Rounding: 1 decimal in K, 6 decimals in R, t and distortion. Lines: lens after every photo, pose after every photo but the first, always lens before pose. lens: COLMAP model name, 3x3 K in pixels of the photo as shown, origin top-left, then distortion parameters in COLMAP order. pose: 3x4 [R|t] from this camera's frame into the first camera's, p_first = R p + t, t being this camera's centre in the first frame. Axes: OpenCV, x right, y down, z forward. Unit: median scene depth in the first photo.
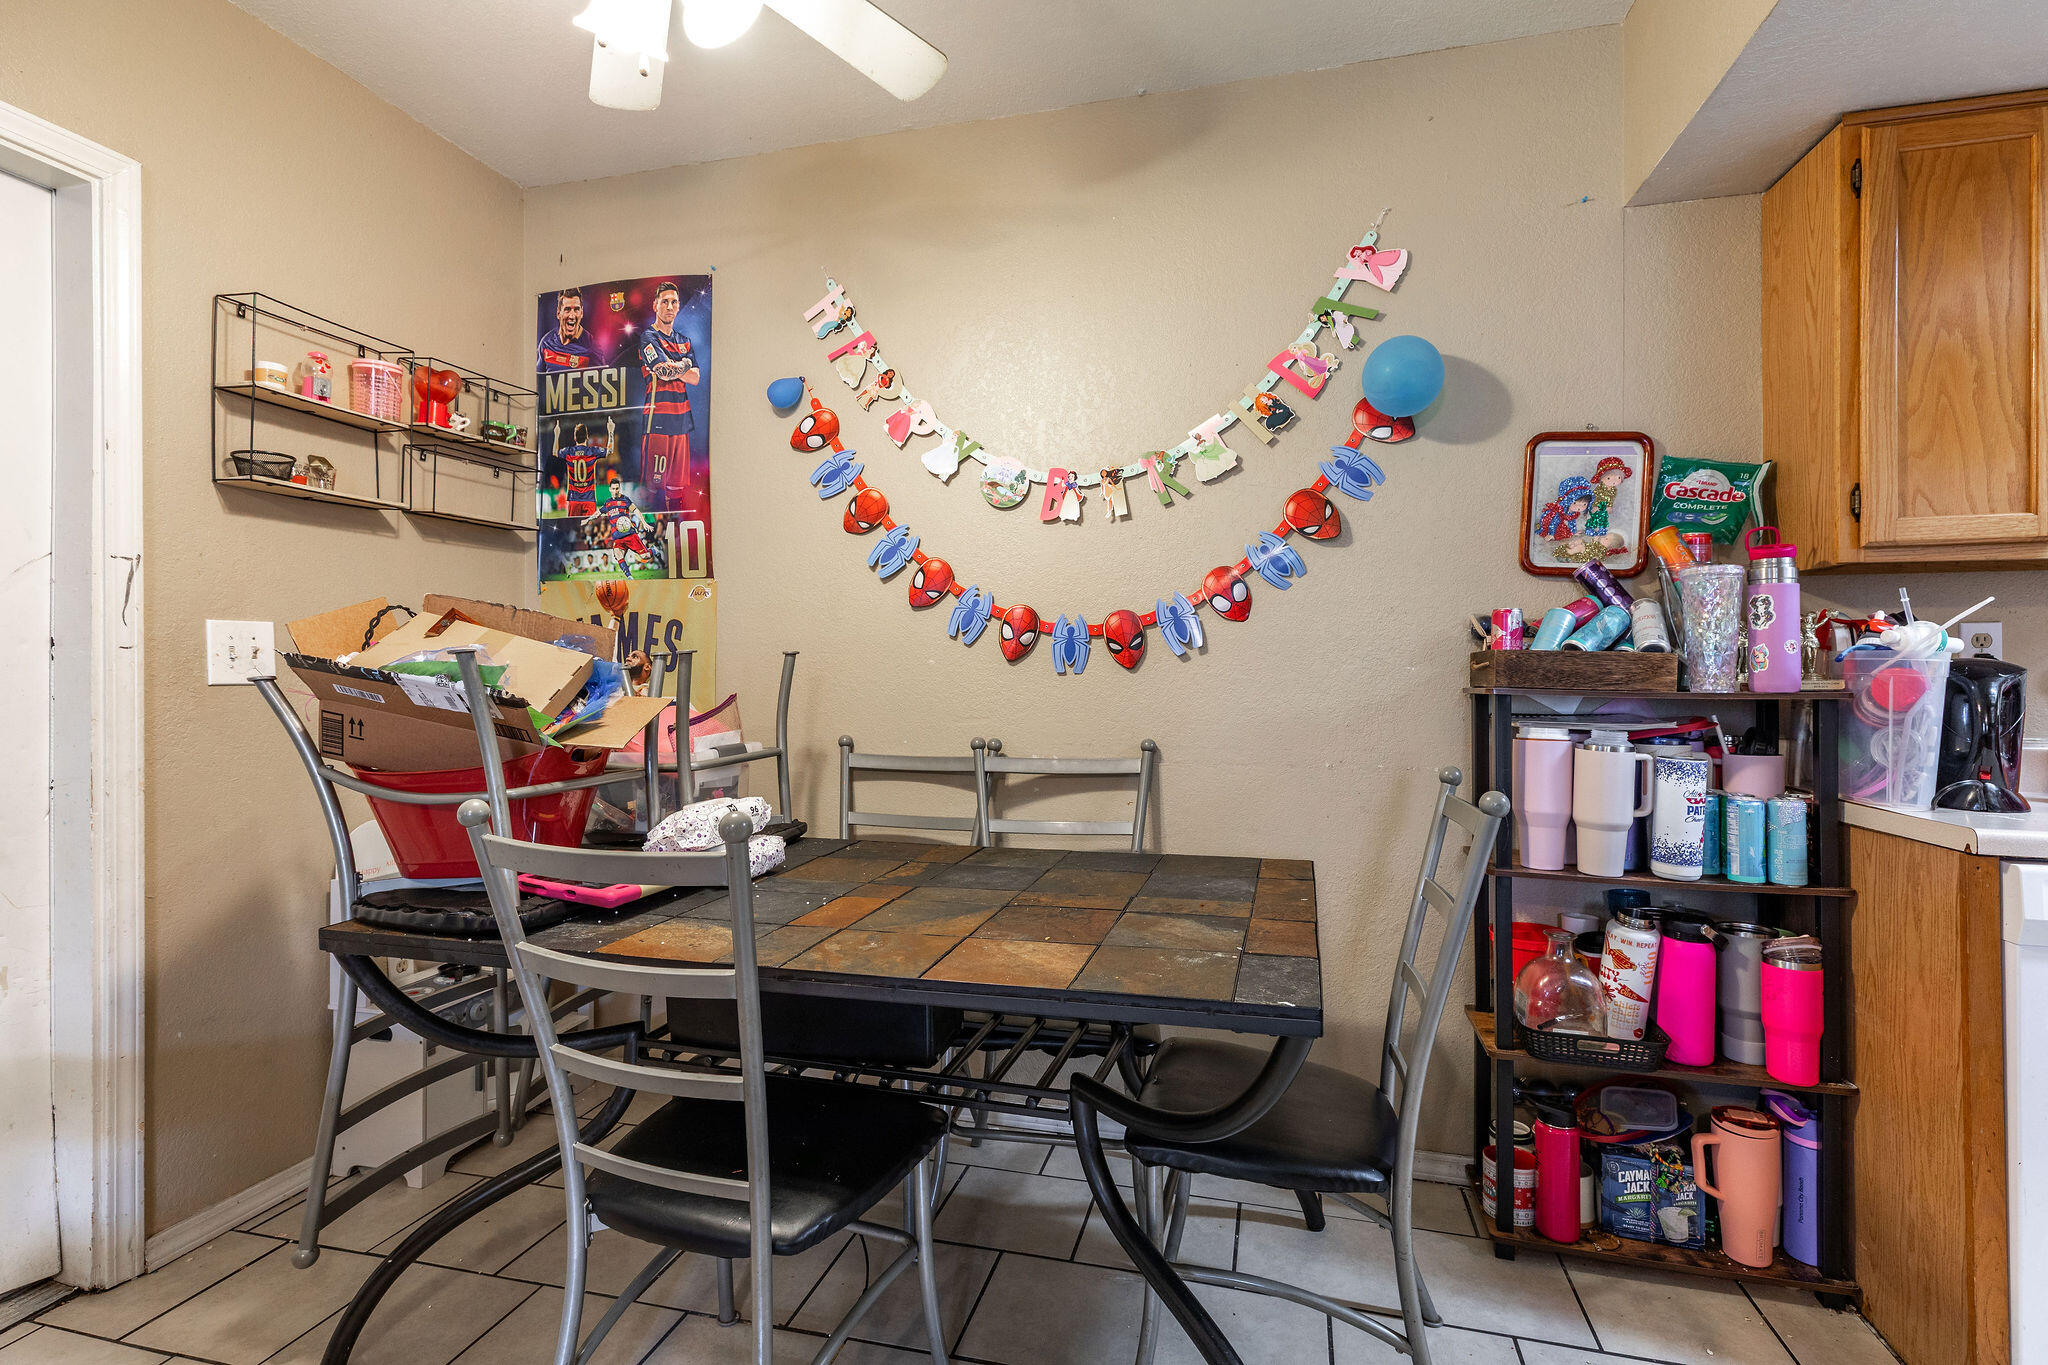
lens RADIAL K [[975.0, 0, 1022.2], [0, 975.0, 671.7], [0, 0, 1]] dist [0.001478, 0.003841]
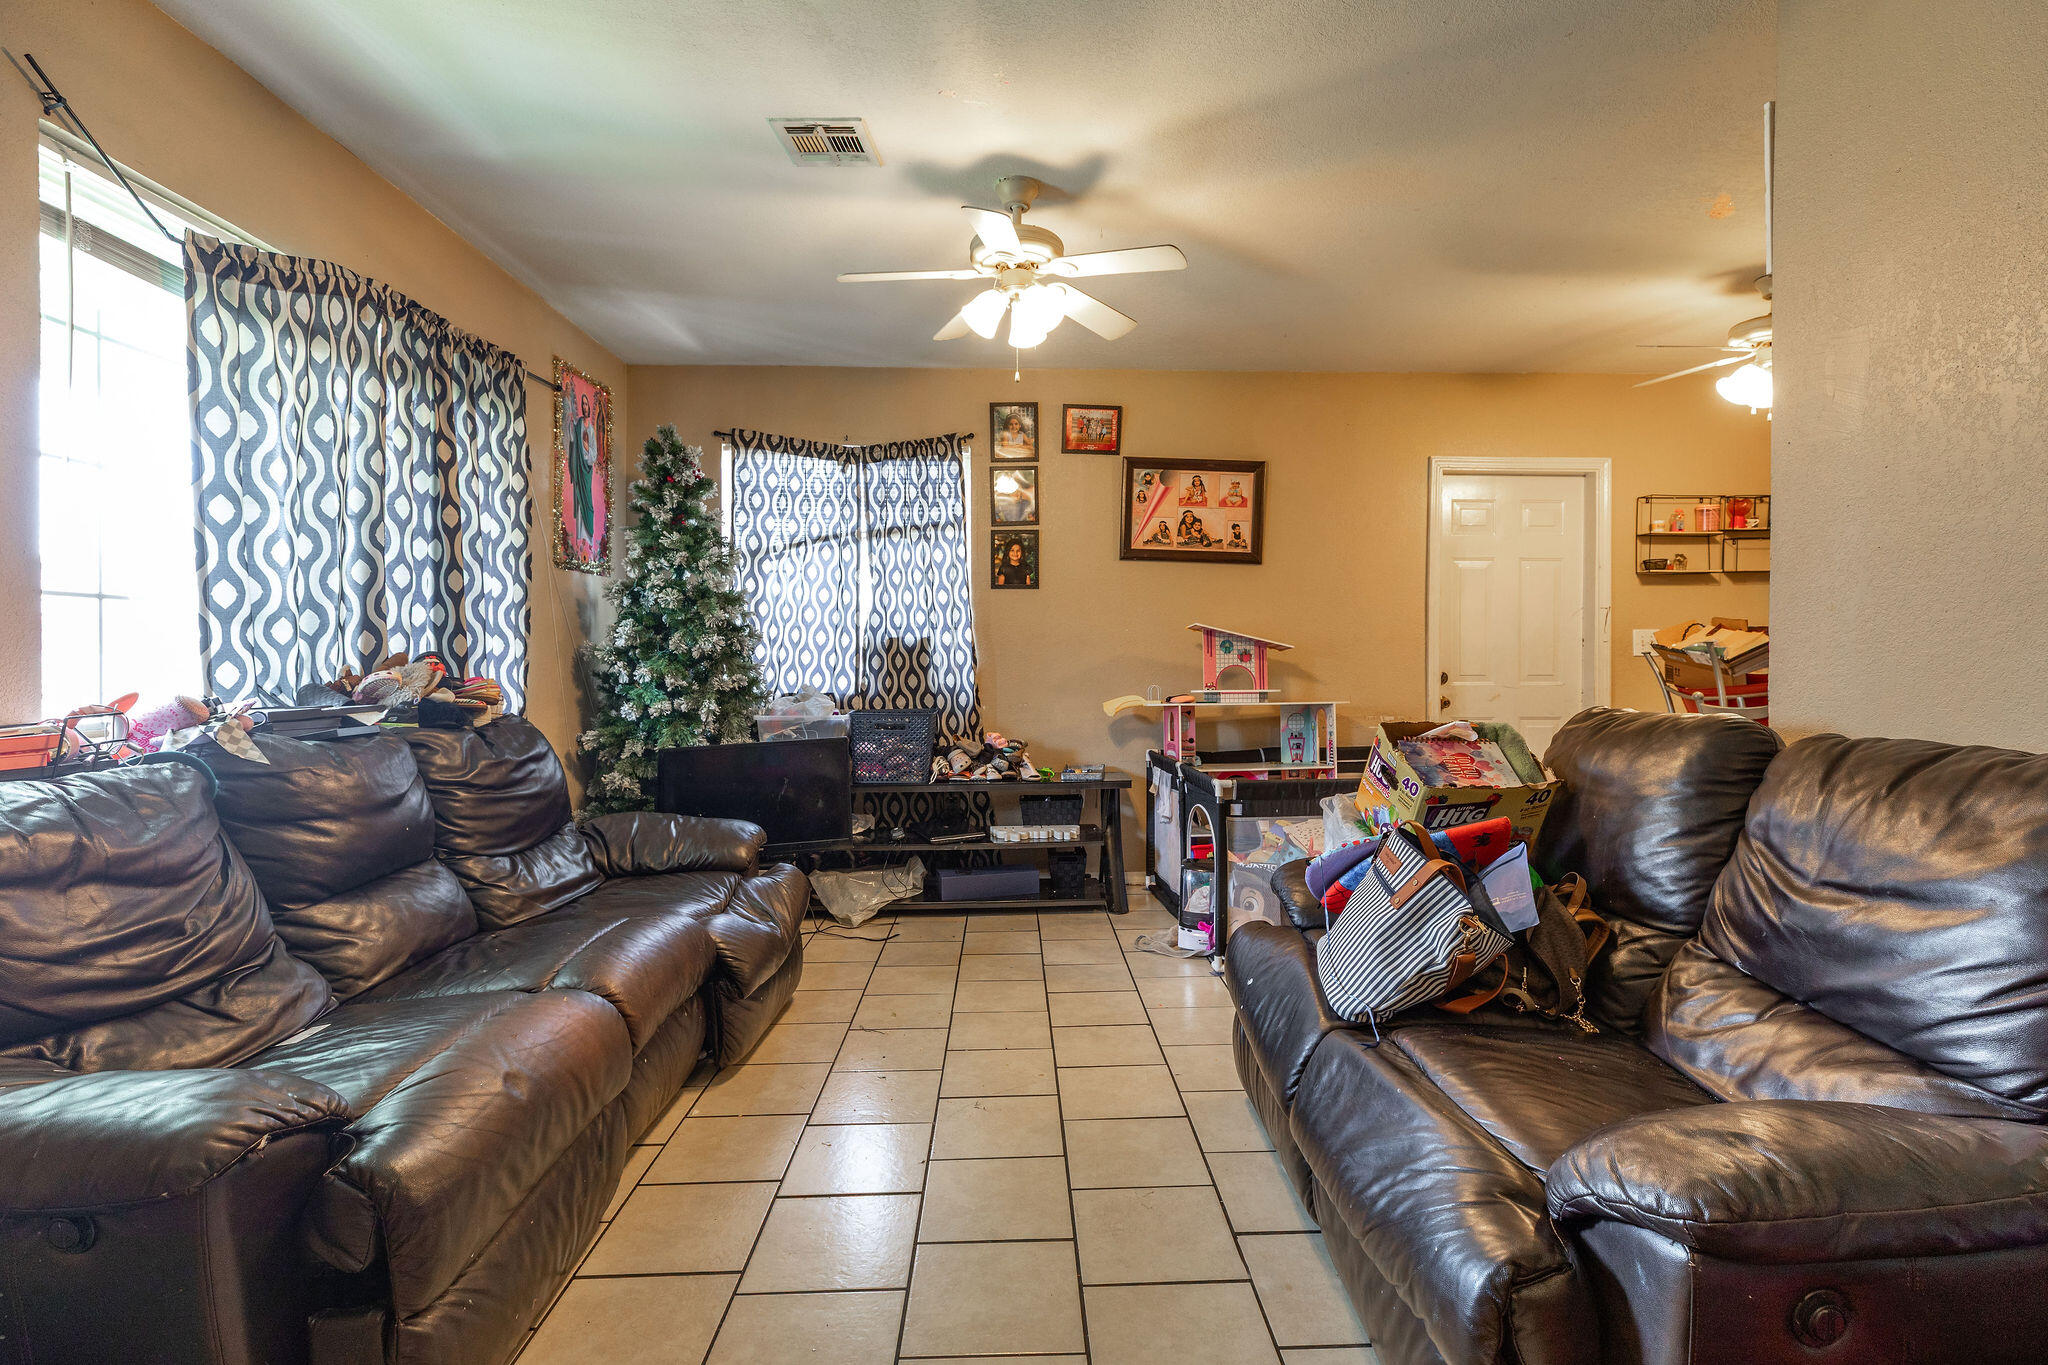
lens RADIAL K [[975.0, 0, 1024.3], [0, 975.0, 667.6], [0, 0, 1]] dist [0.001478, 0.003841]
pose [[0.271500, 0.010292, -0.962384, 1.130968], [0.003939, 0.999923, 0.011805, 0.007384], [0.962430, -0.006996, 0.271438, -1.160538]]
